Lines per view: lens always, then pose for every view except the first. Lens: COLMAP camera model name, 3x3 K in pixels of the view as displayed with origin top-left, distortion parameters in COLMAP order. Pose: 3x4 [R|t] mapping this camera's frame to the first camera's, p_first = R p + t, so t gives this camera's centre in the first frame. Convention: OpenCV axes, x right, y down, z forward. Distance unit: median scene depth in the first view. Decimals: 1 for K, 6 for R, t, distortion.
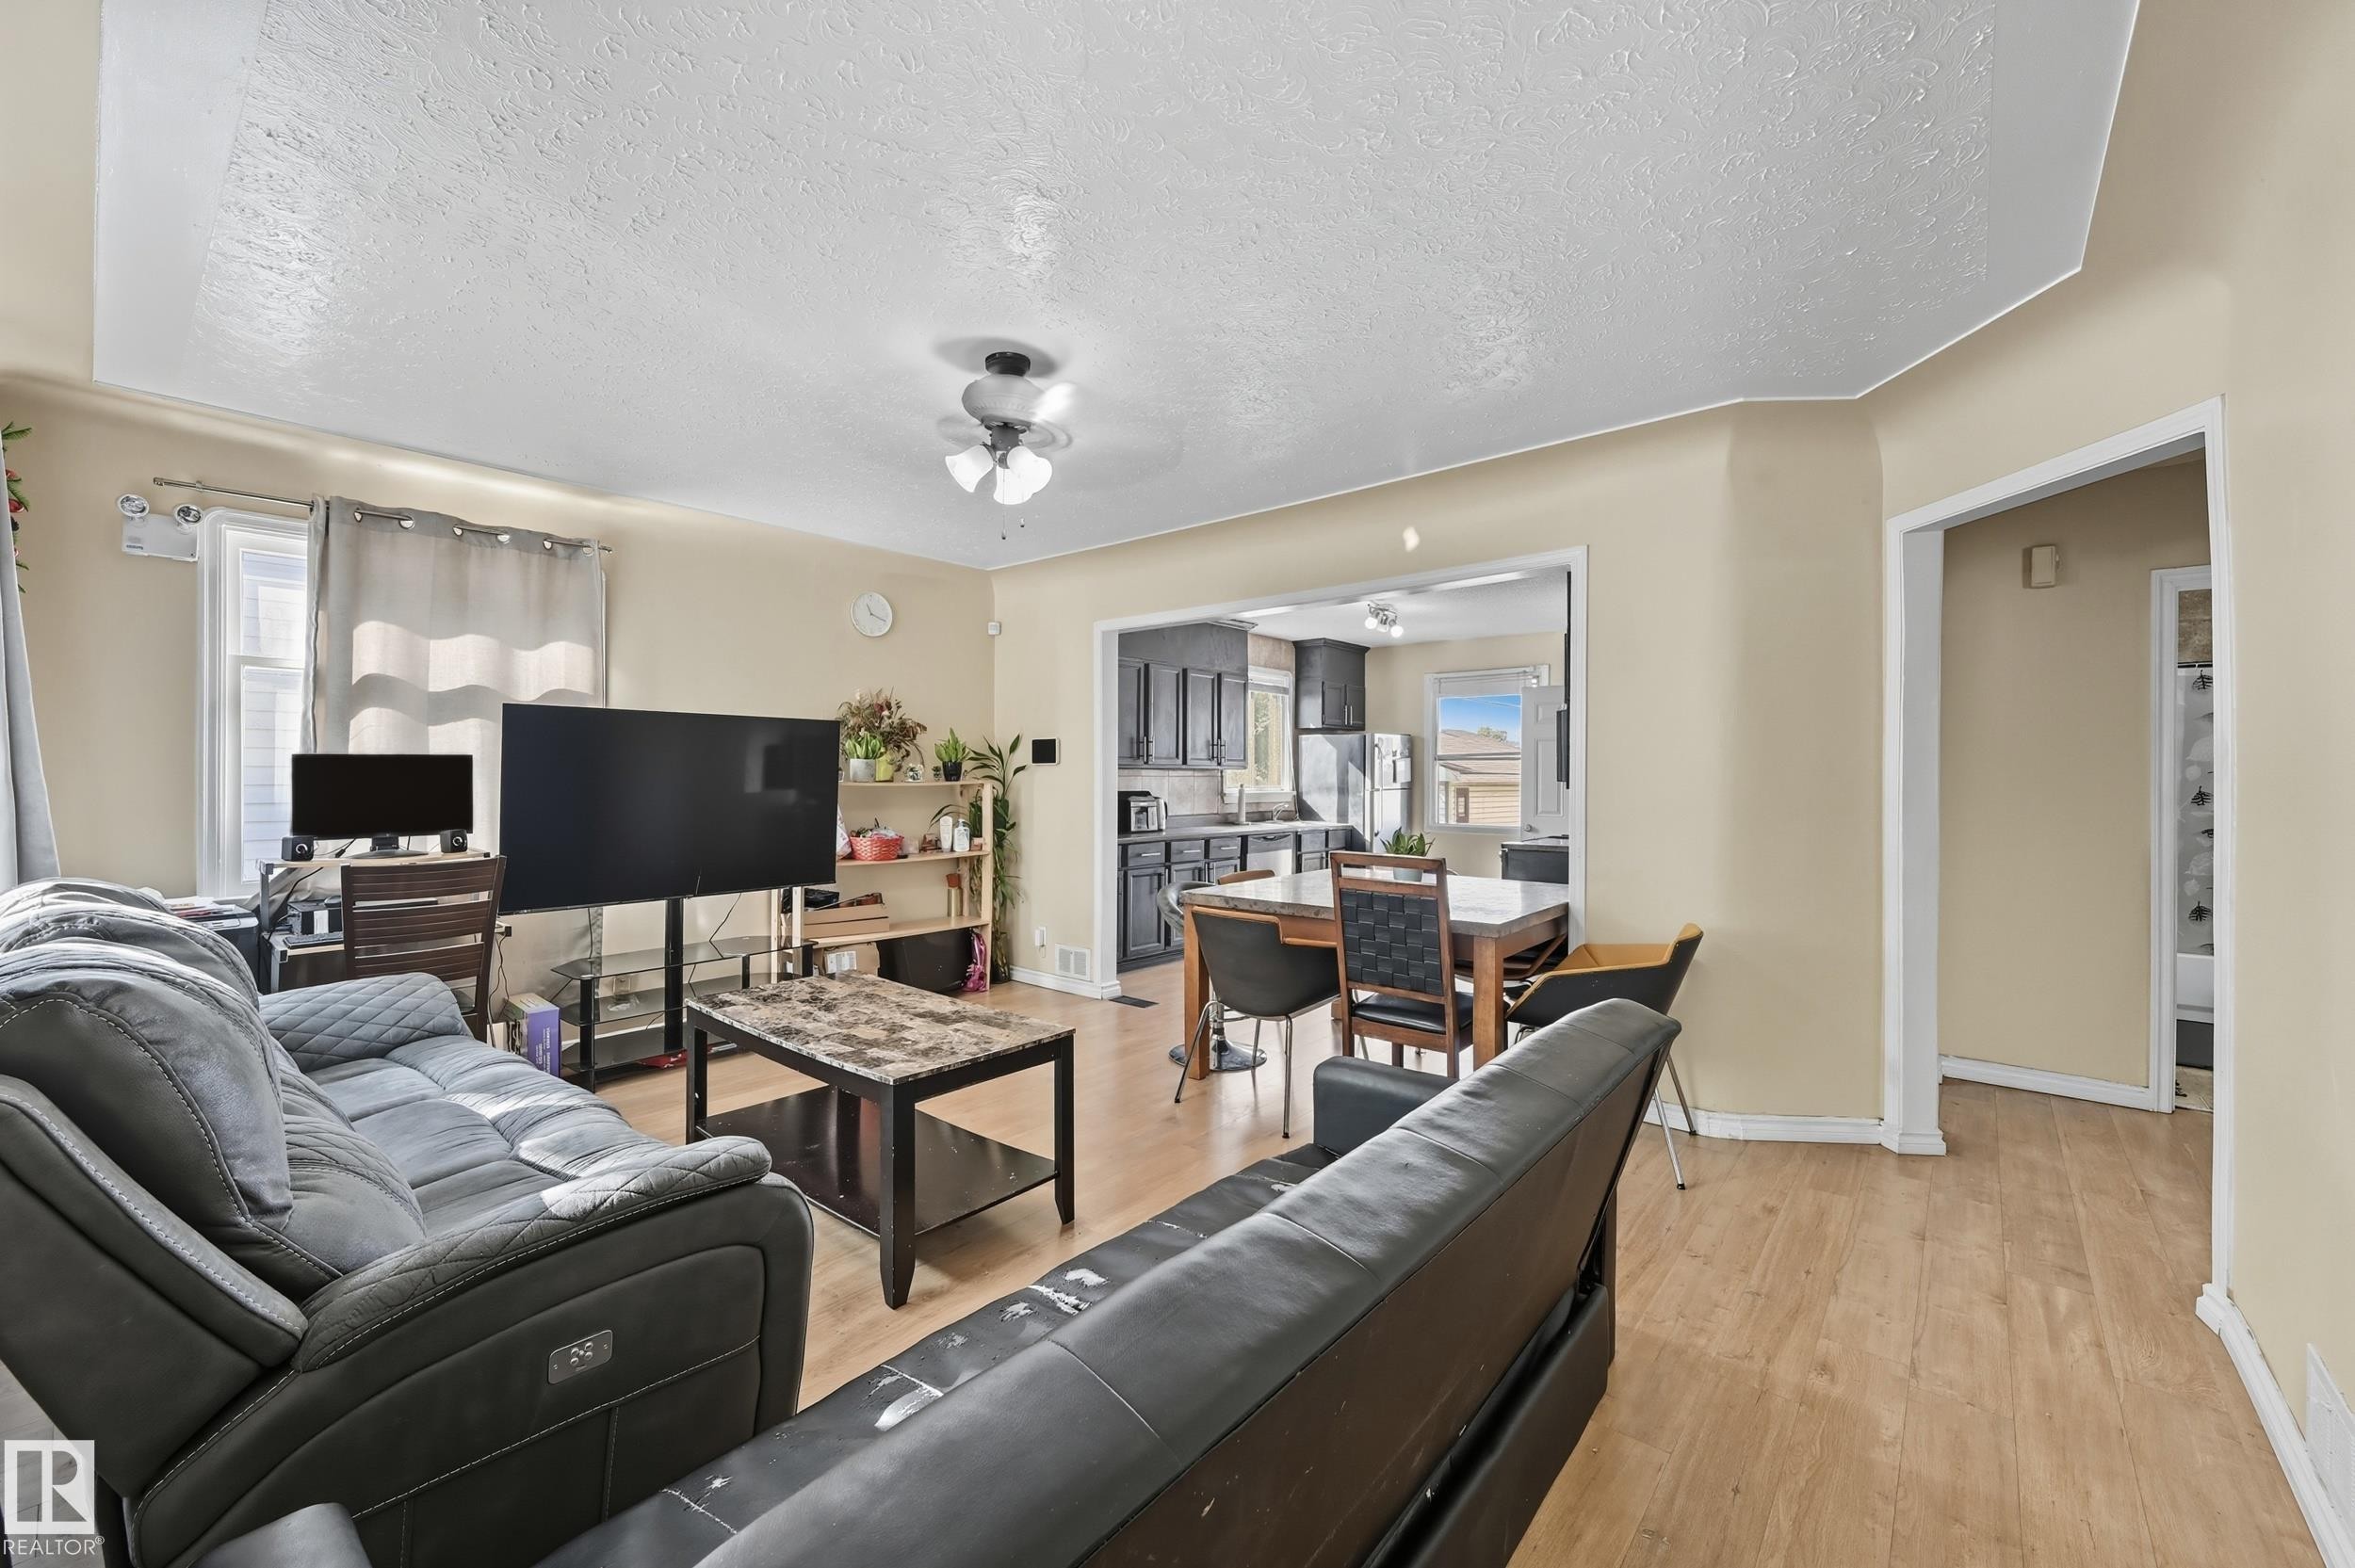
lens RADIAL K [[947.3, 0, 1182.0], [0, 947.3, 773.7], [0, 0, 1]] dist [-0.000909, -0.000066]
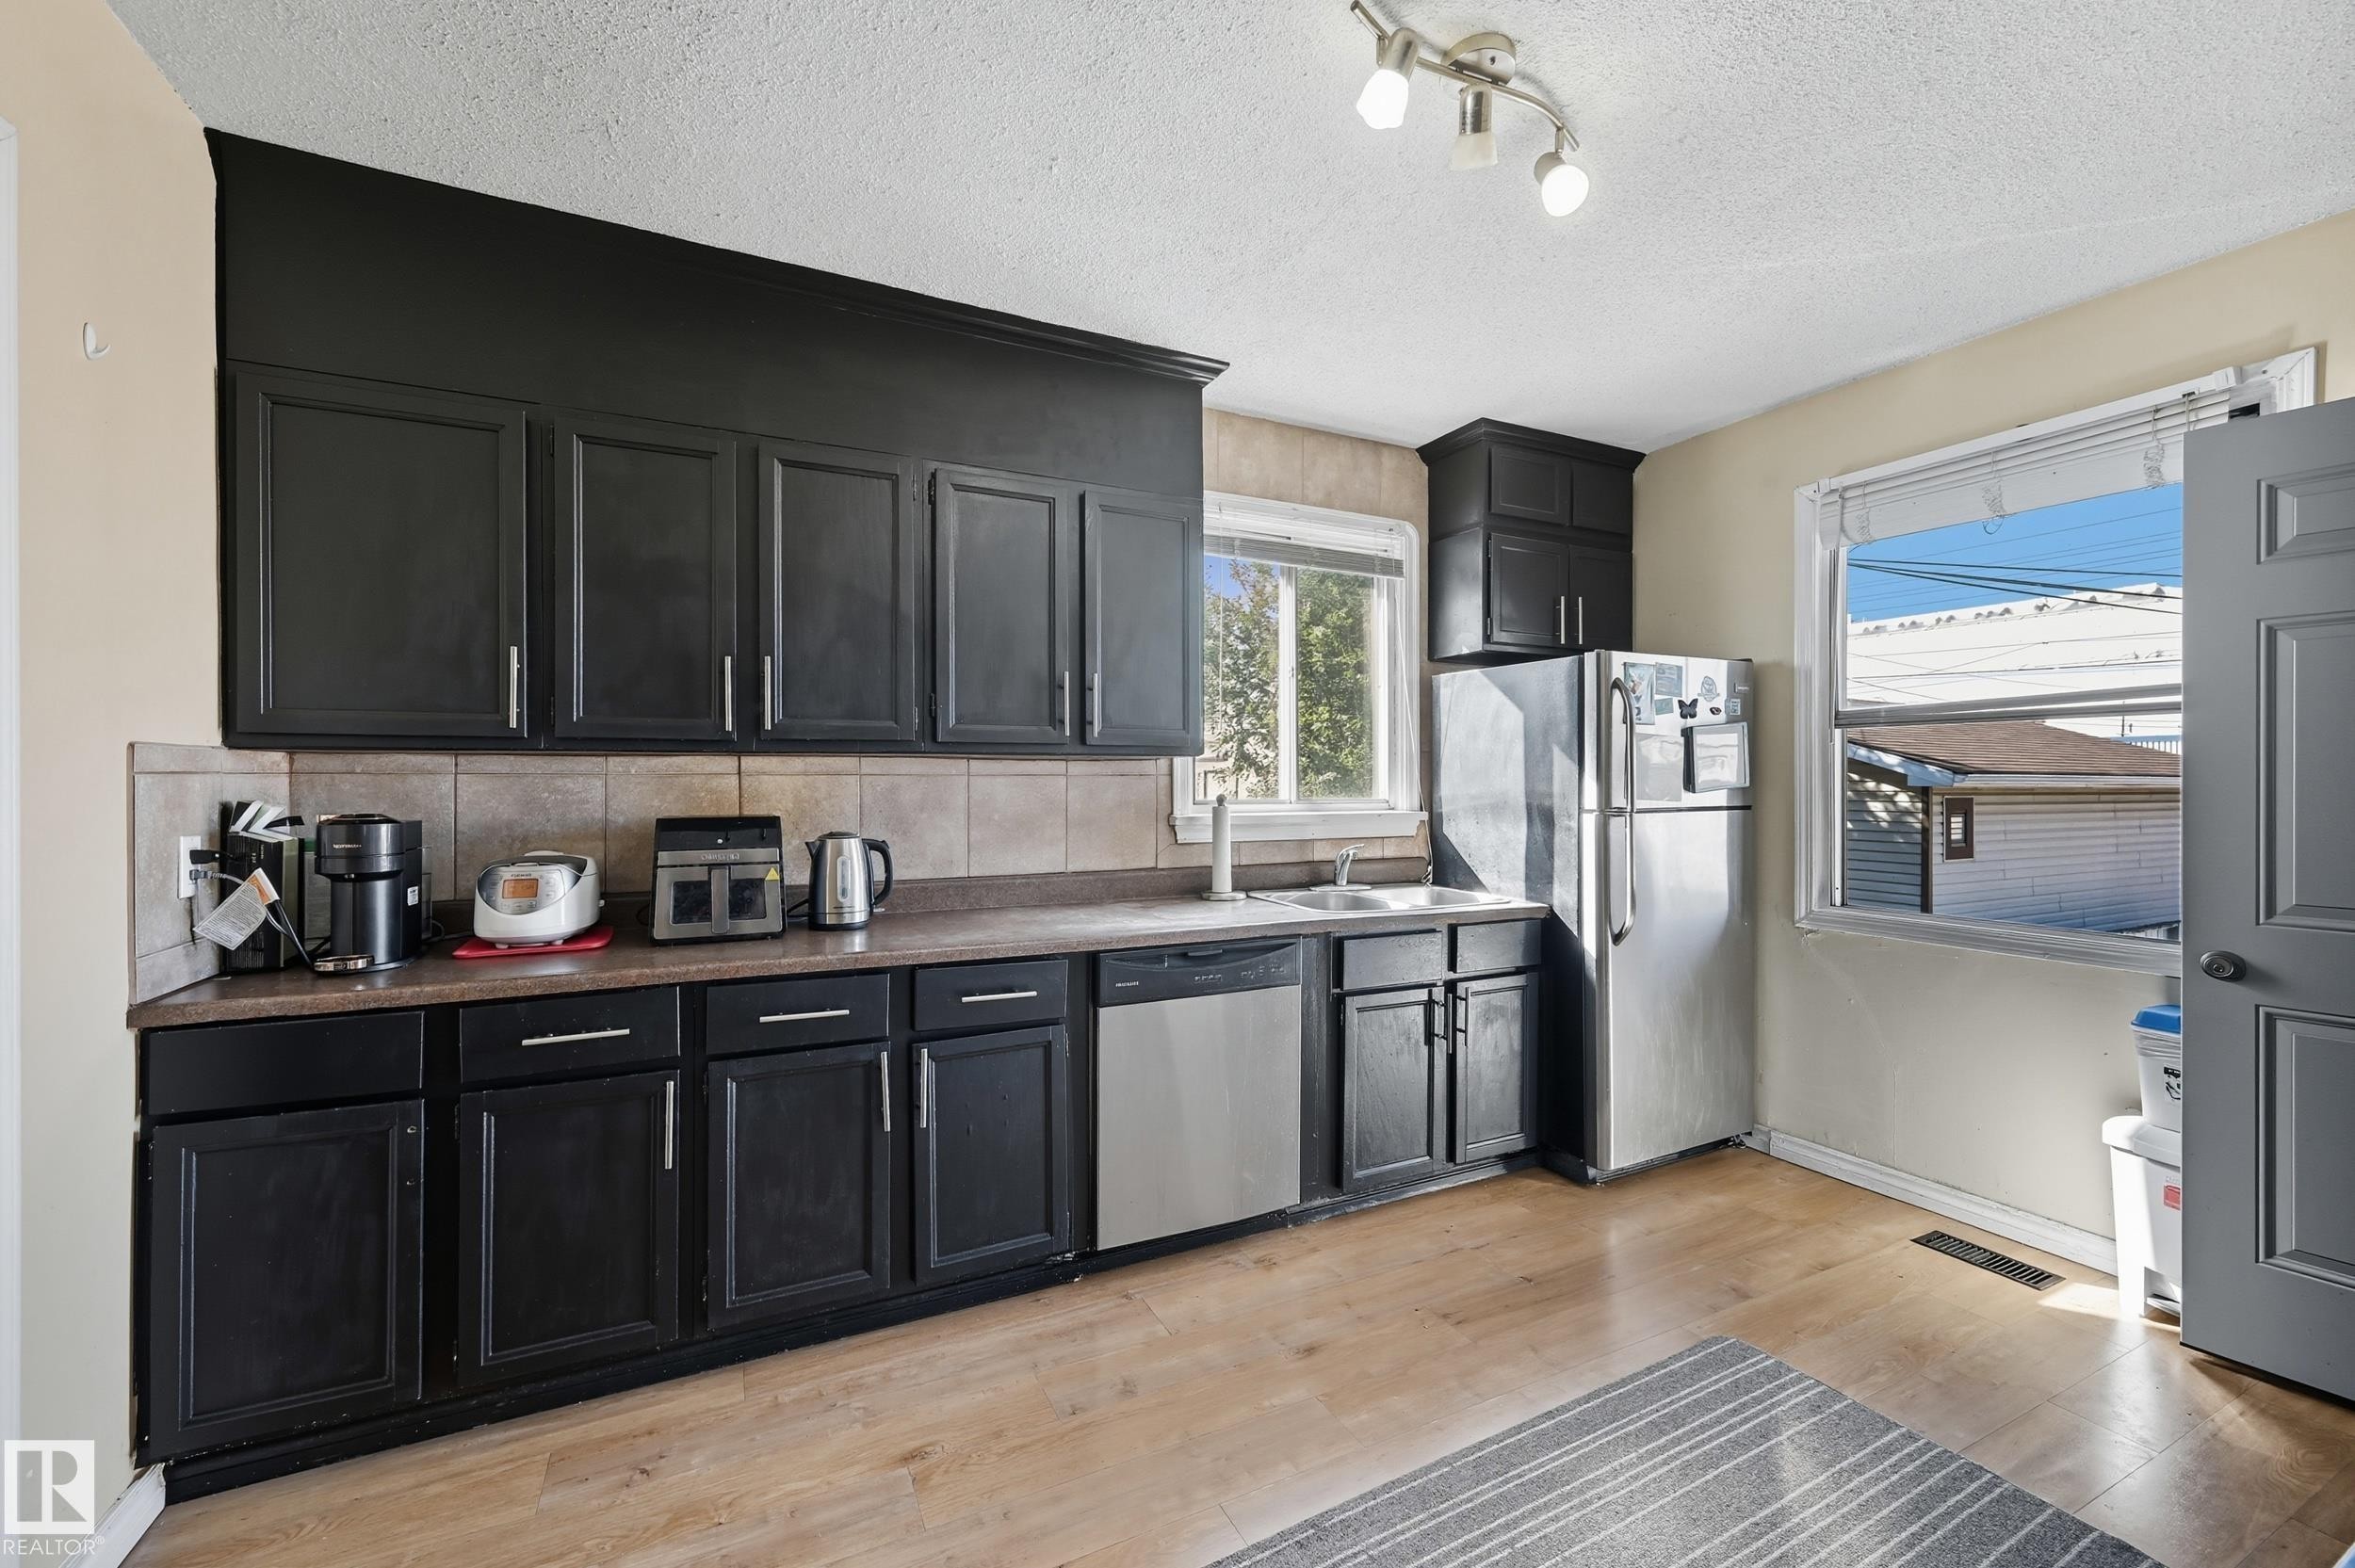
lens RADIAL K [[949.8, 0, 1188.1], [0, 949.8, 780.5], [0, 0, 1]] dist [-0.001109, -0.000028]
pose [[0.920654, -0.003067, -0.390369, 0.186620], [0.003274, 0.999995, -0.000135, 0.004369], [0.390367, -0.001154, 0.920659, 0.589964]]
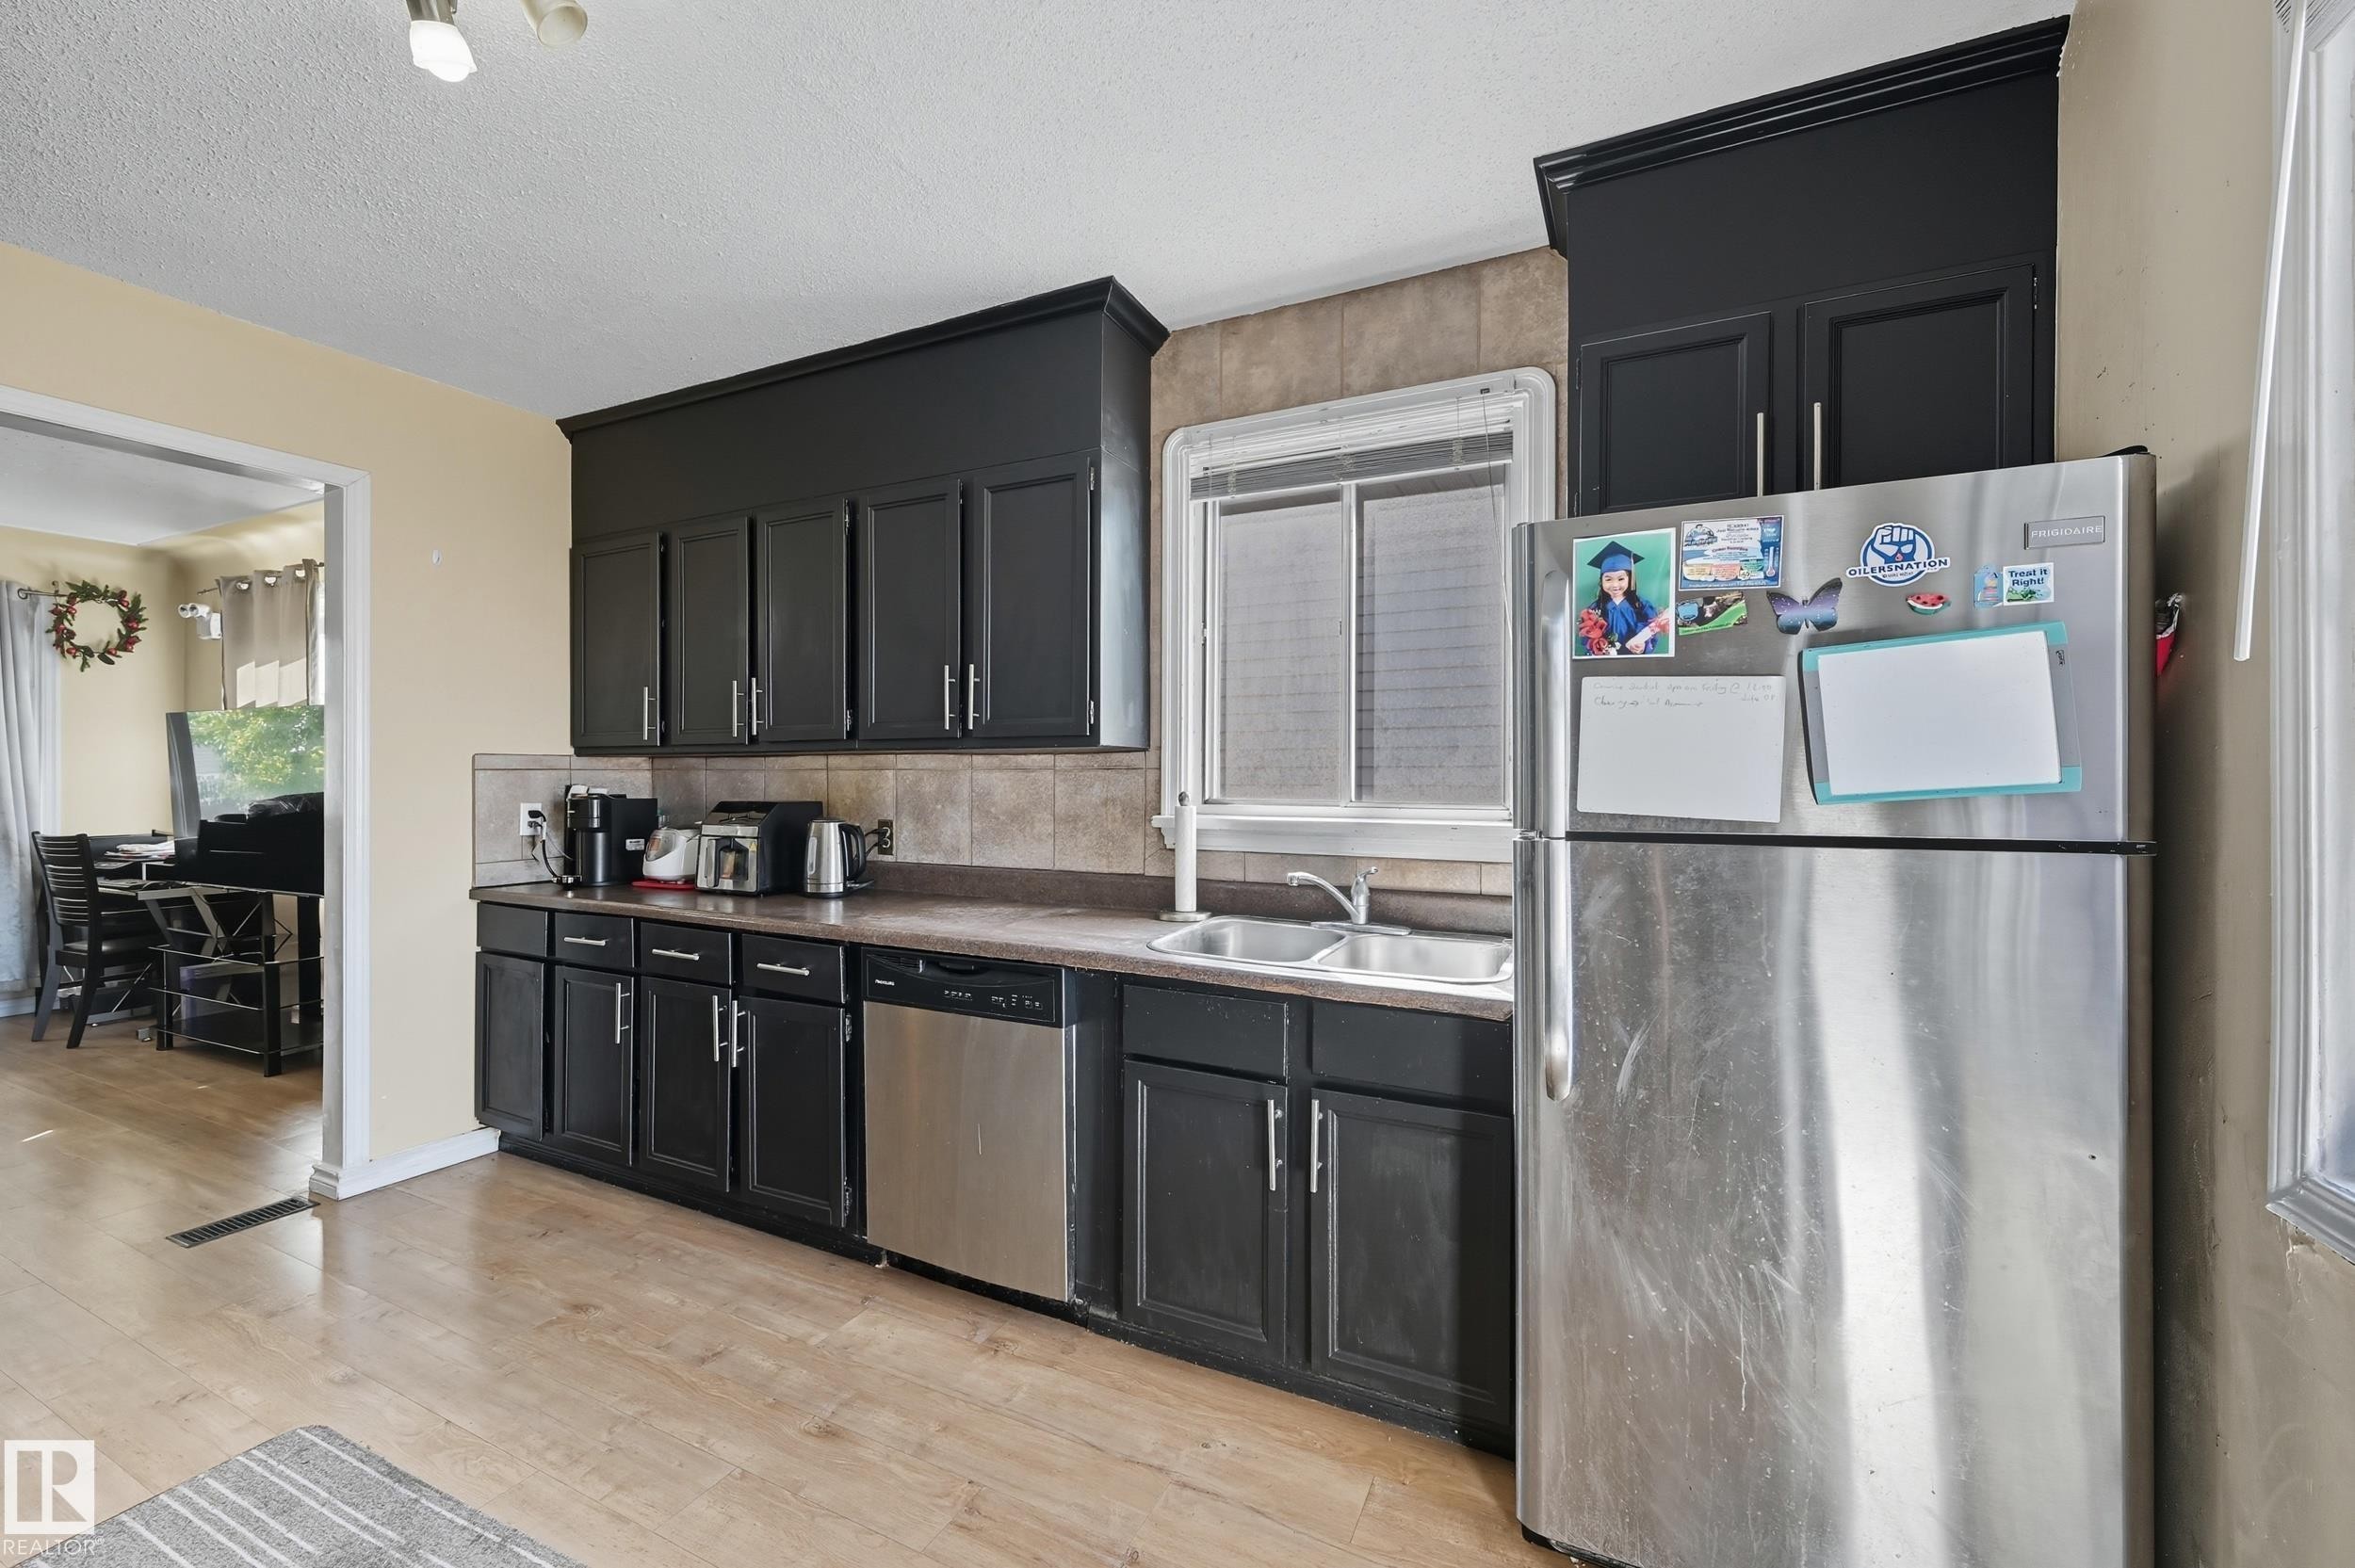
lens RADIAL K [[947.3, 0, 1182.0], [0, 947.3, 773.7], [0, 0, 1]] dist [-0.000909, -0.000066]
pose [[0.244176, -0.004128, -0.969722, 0.341865], [-0.000047, 0.999991, -0.004268, 0.005299], [0.969731, 0.001088, 0.244174, 0.849579]]
